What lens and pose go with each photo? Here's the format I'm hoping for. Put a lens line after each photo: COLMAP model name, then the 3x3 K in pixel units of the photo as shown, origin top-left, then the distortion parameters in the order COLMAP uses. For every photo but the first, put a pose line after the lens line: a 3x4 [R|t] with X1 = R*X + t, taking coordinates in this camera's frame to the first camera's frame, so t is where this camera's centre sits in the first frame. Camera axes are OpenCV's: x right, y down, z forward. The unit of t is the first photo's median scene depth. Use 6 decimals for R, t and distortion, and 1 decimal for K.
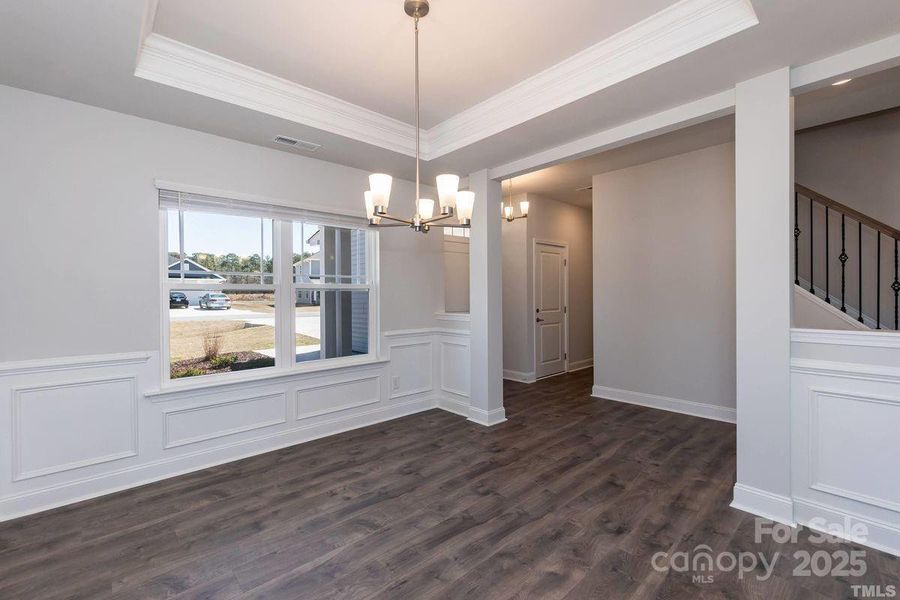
lens RADIAL K [[393.2, 0, 447.6], [0, 393.2, 298.7], [0, 0, 1]] dist [-0.000678, 0.000239]
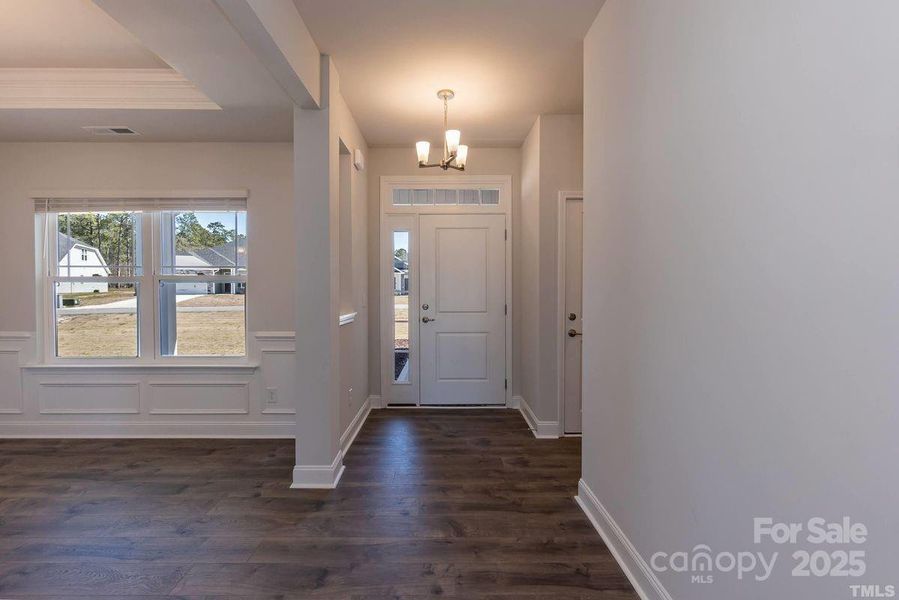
lens RADIAL K [[392.7, 0, 443.8], [0, 392.7, 296.3], [0, 0, 1]] dist [-0.000678, 0.000239]
pose [[0.737729, 0.017803, -0.674863, 1.023477], [-0.013582, 0.999841, 0.011529, -0.008554], [0.674961, 0.000661, 0.737853, 0.965910]]
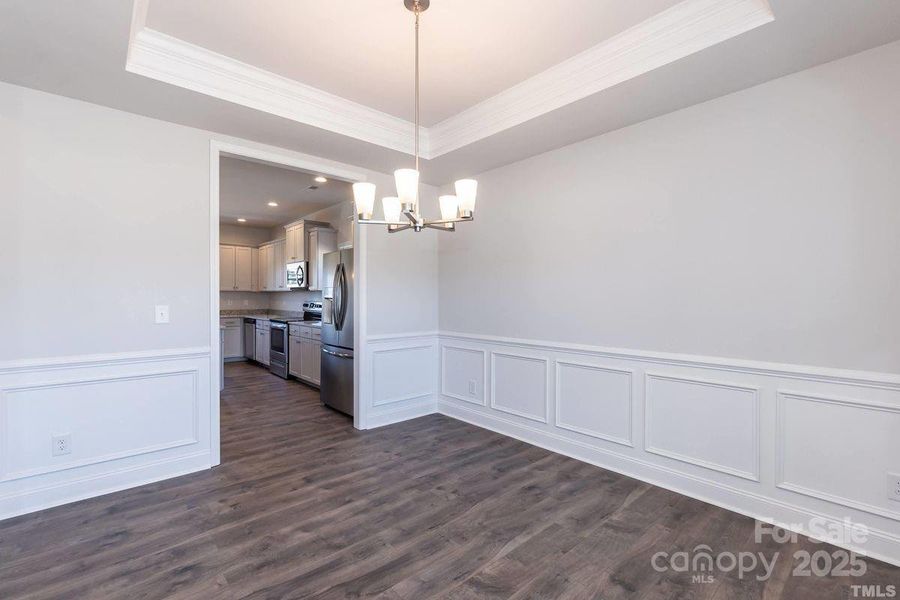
lens RADIAL K [[393.2, 0, 448.0], [0, 393.2, 299.6], [0, 0, 1]] dist [-0.000678, 0.000239]
pose [[-0.999945, 0.010005, 0.003257, -0.114129], [0.010036, 0.999901, 0.009854, -0.001808], [-0.003158, 0.009886, -0.999946, 1.458541]]
